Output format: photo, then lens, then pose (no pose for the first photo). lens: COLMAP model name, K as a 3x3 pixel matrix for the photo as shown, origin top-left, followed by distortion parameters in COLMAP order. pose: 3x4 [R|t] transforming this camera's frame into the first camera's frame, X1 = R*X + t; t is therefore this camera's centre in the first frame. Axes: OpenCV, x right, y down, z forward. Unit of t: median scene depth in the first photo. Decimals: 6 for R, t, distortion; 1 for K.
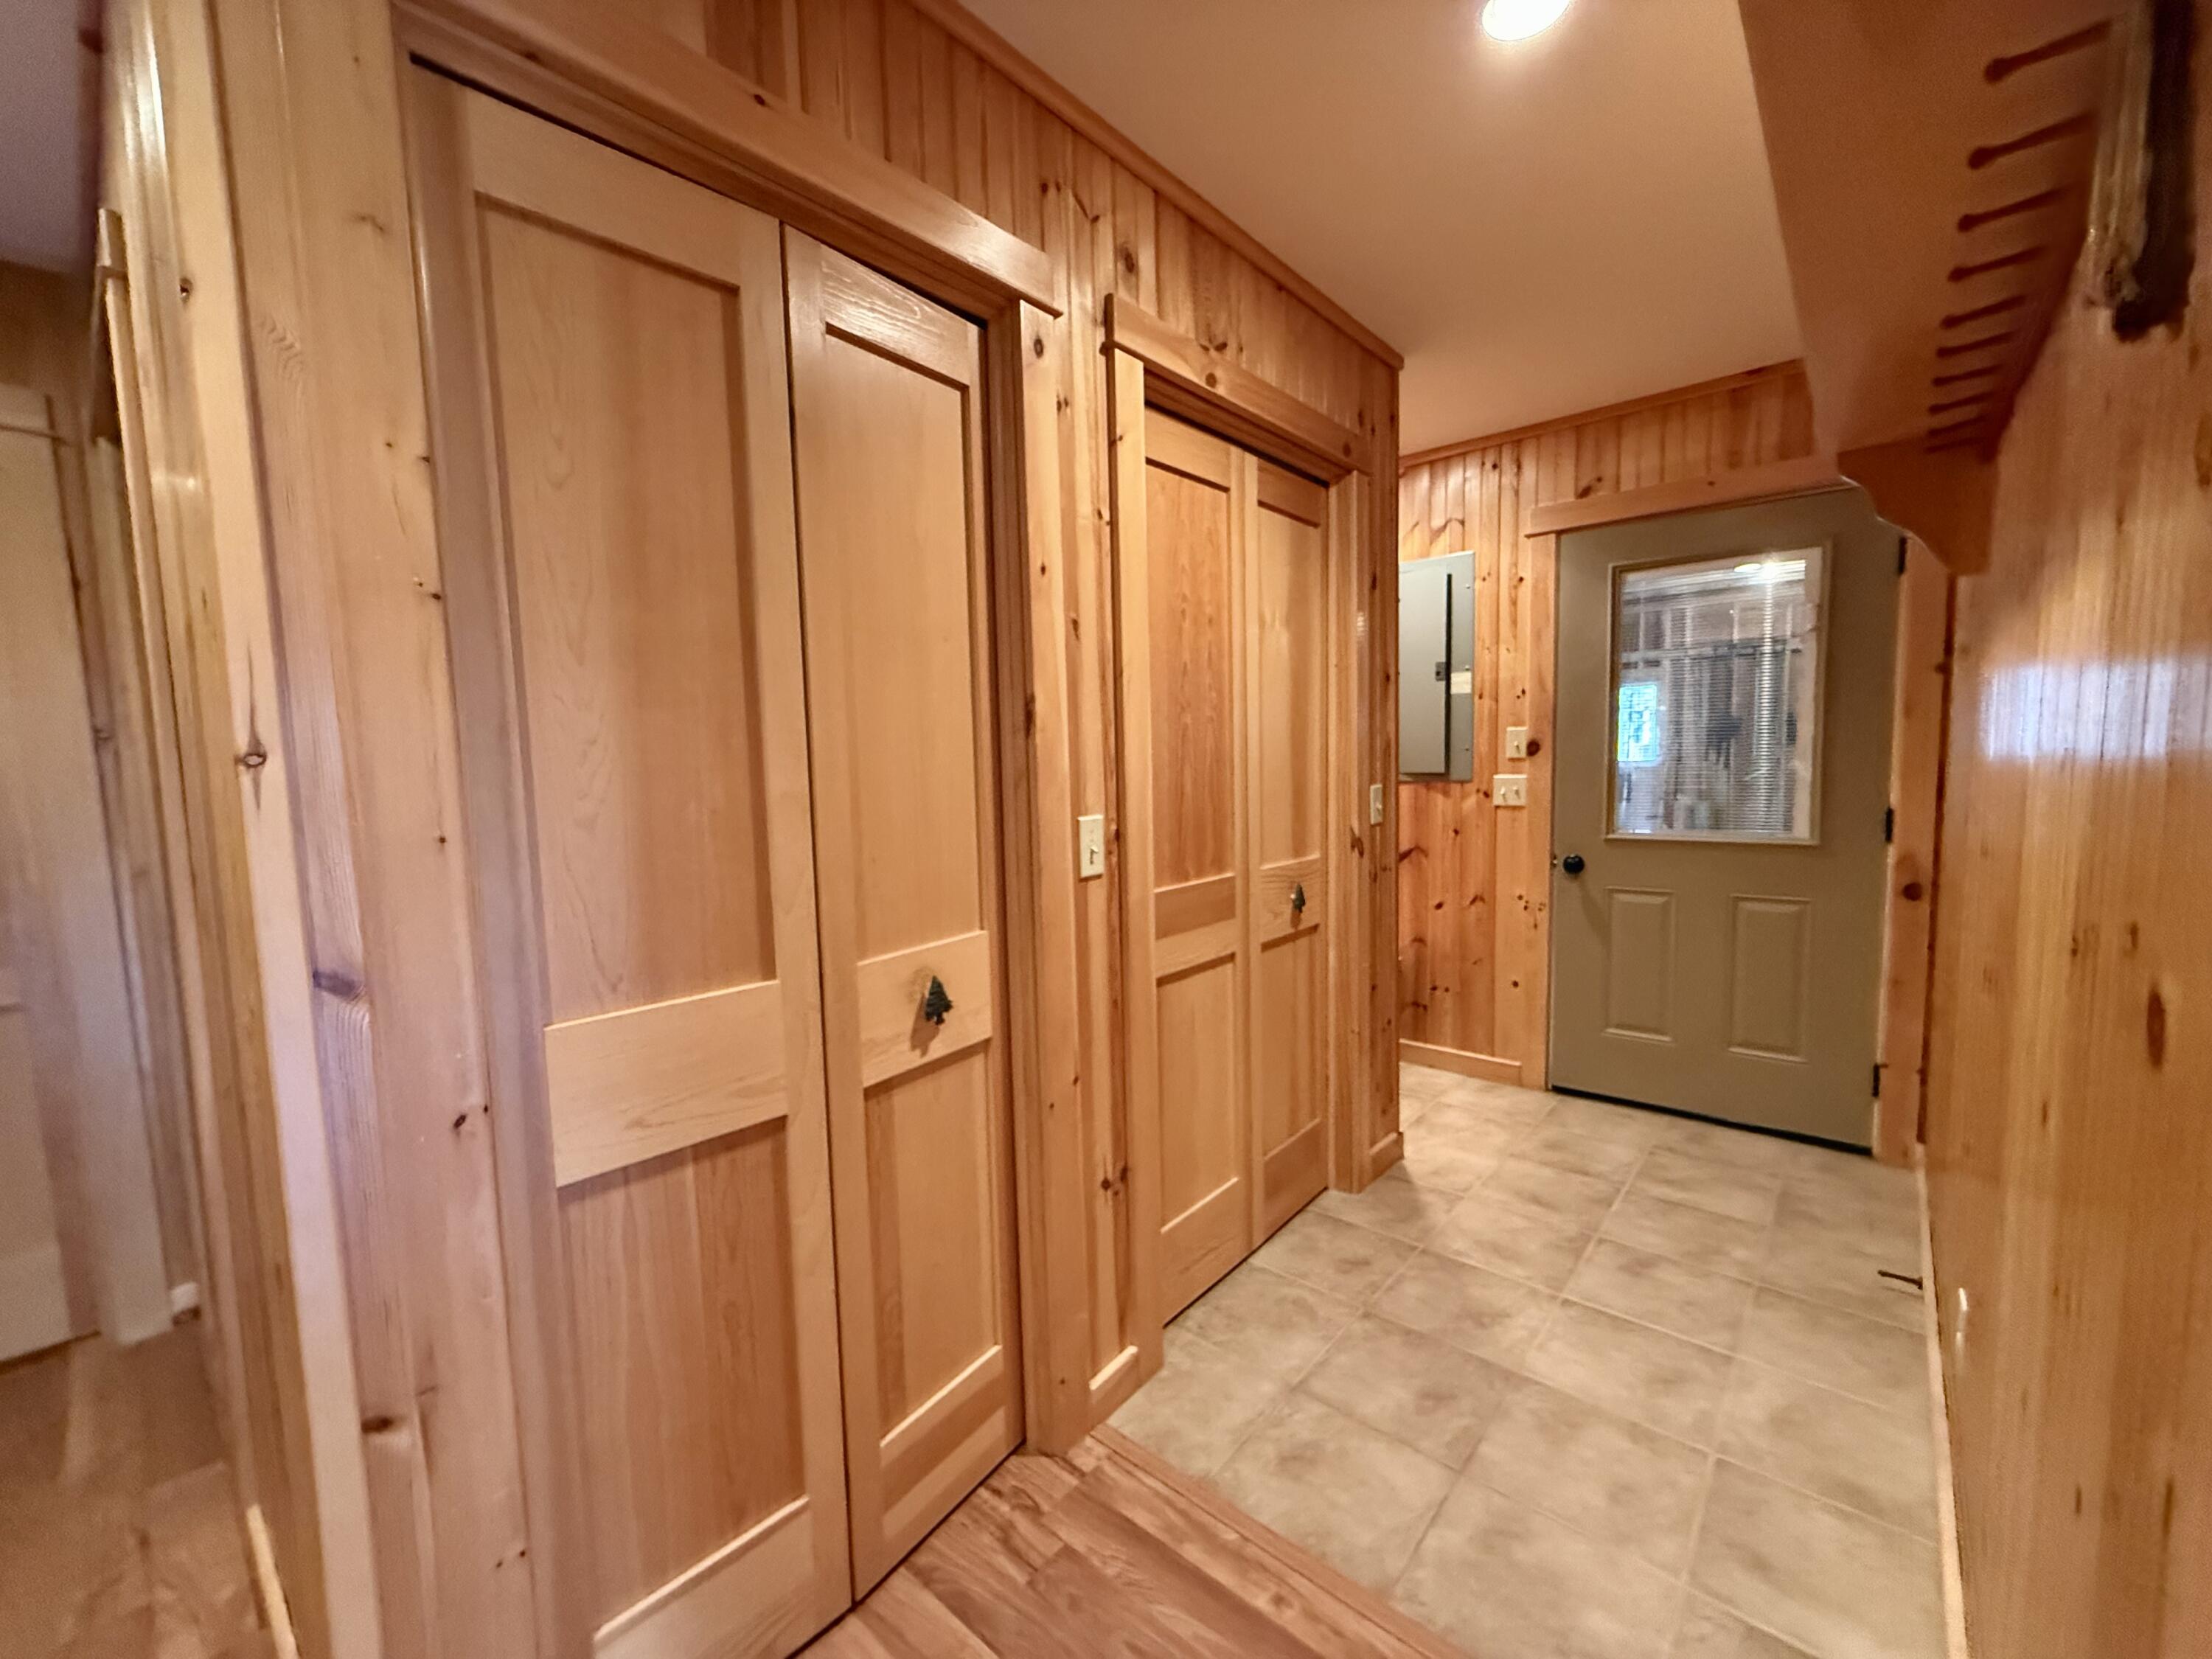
lens RADIAL K [[880.9, 0, 1126.1], [0, 880.9, 822.7], [0, 0, 1]] dist [-0.000439, 0.000315]
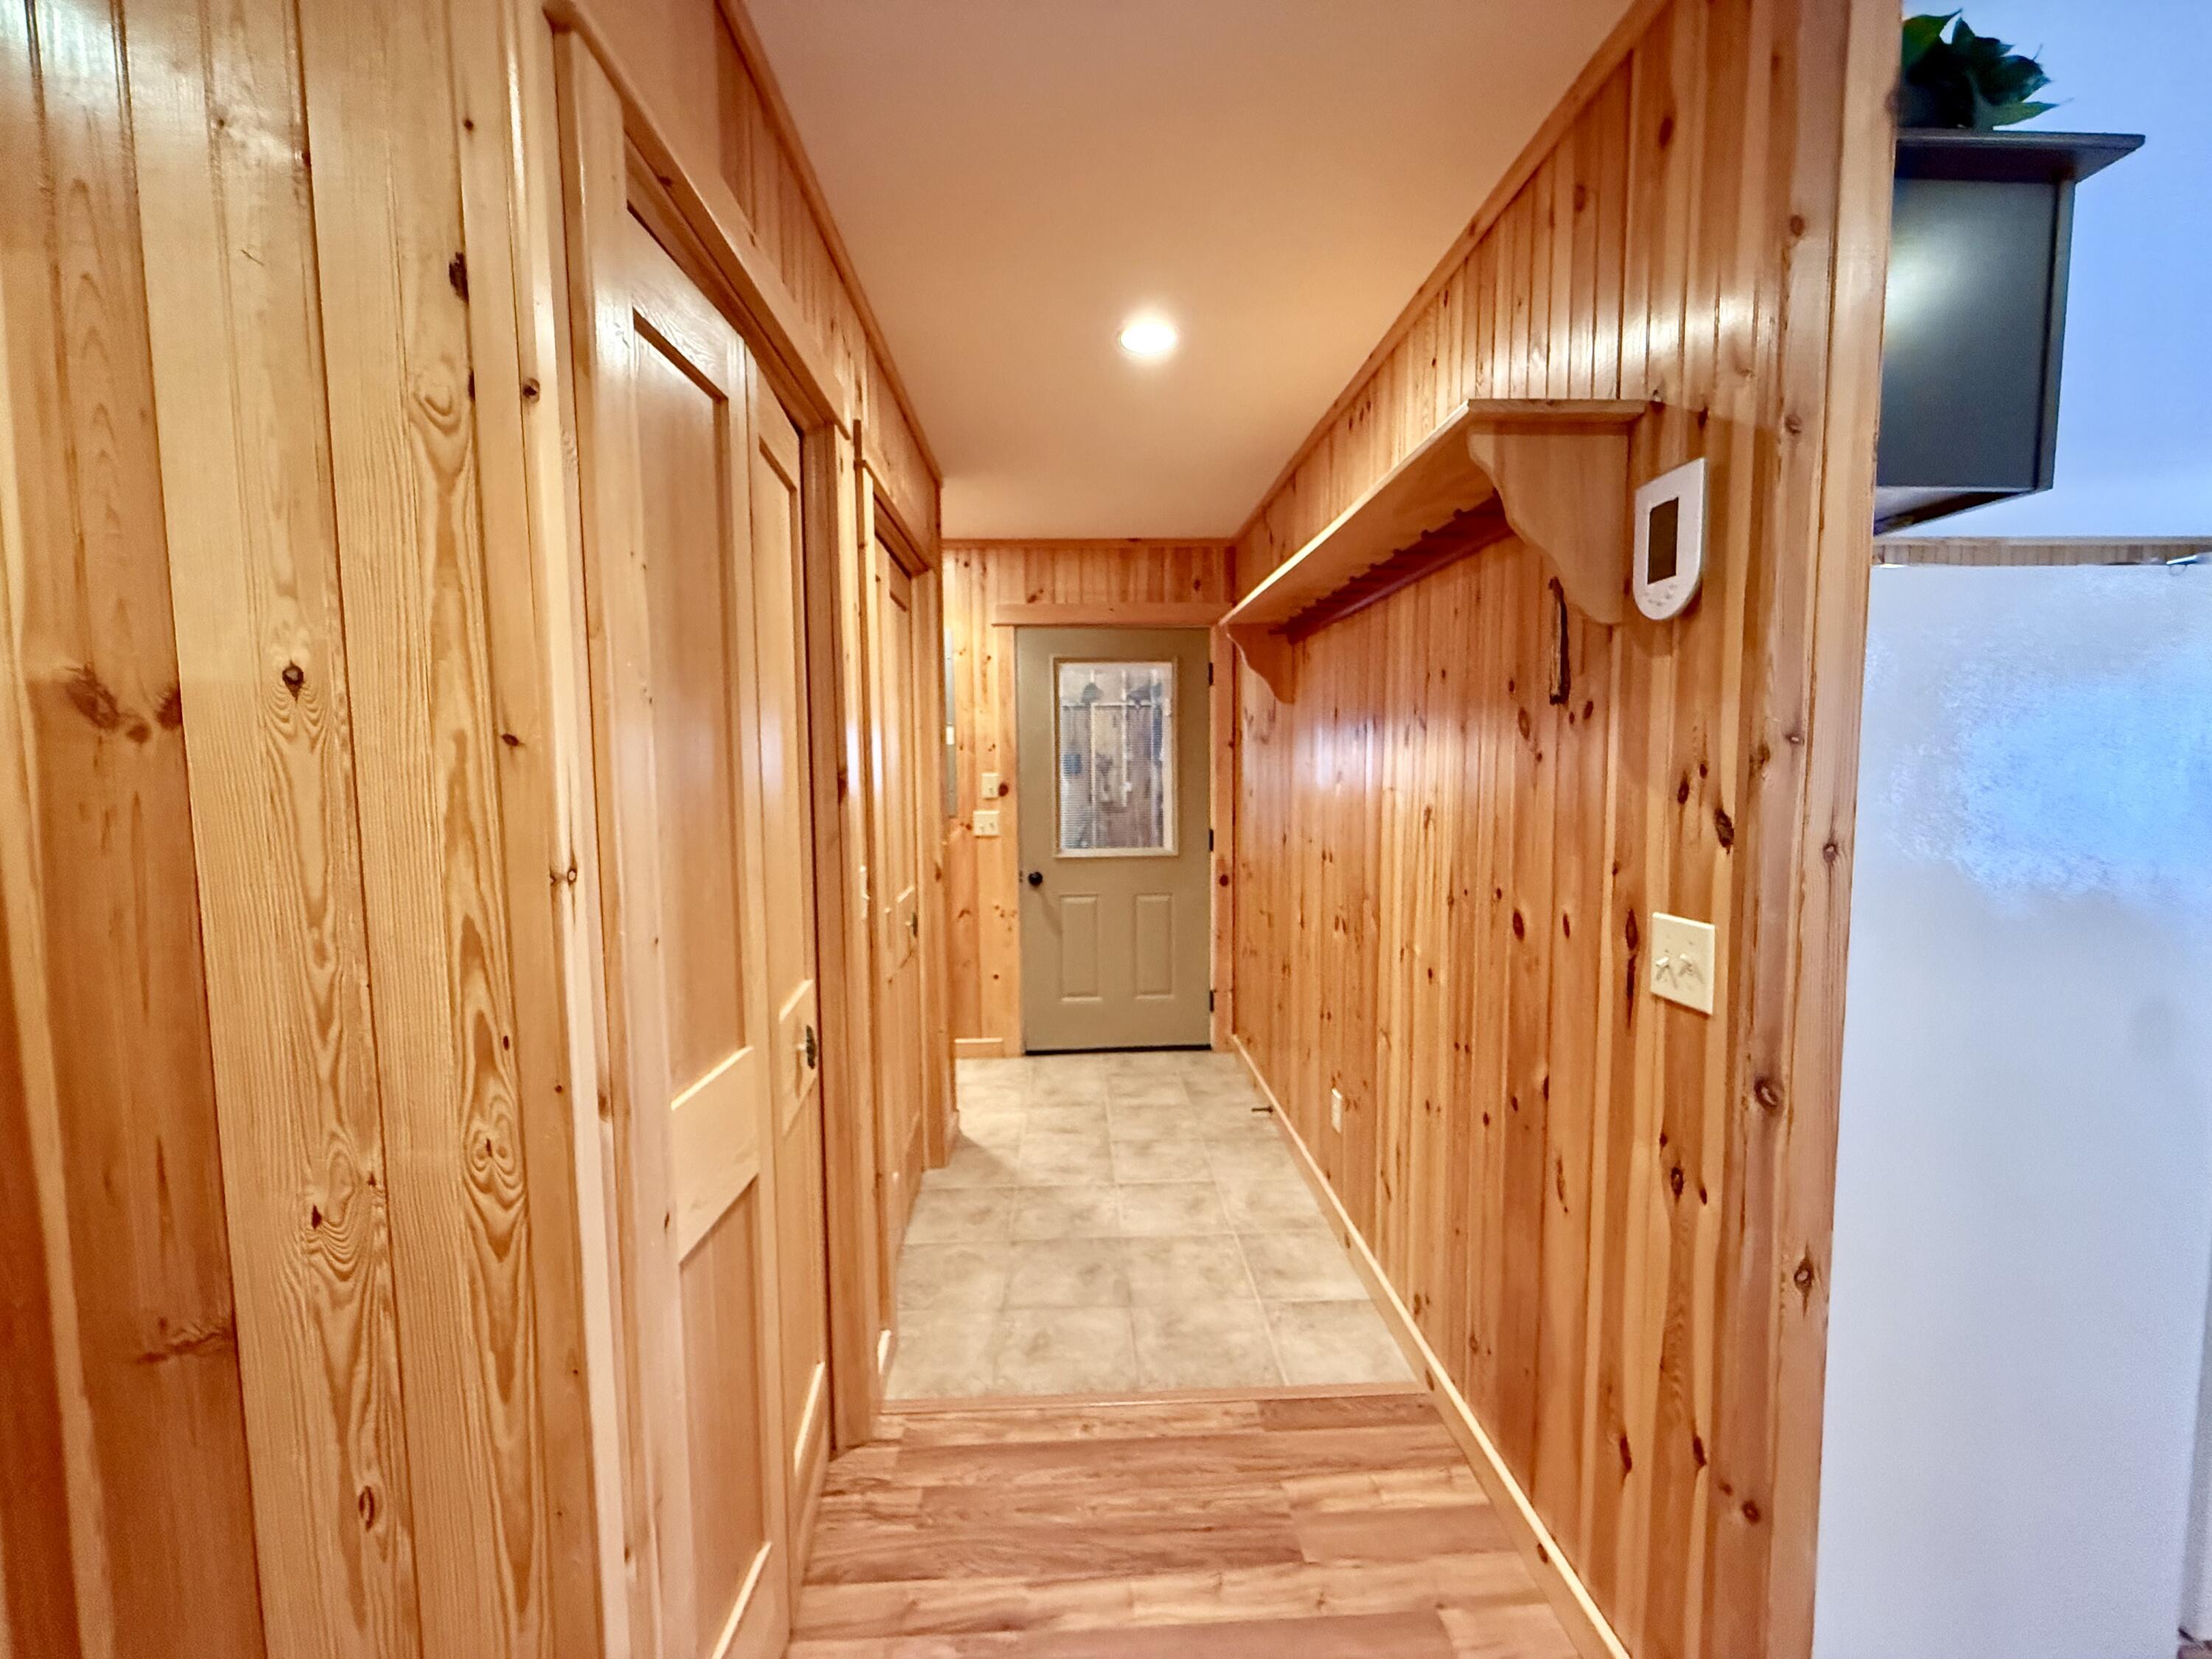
lens RADIAL K [[880.9, 0, 1099.5], [0, 880.9, 818.7], [0, 0, 1]] dist [-0.000439, 0.000315]
pose [[0.725541, -0.025582, 0.687703, -0.393757], [0.043468, 0.999017, -0.008697, -0.031992], [-0.686804, 0.036203, 0.725940, -0.029035]]
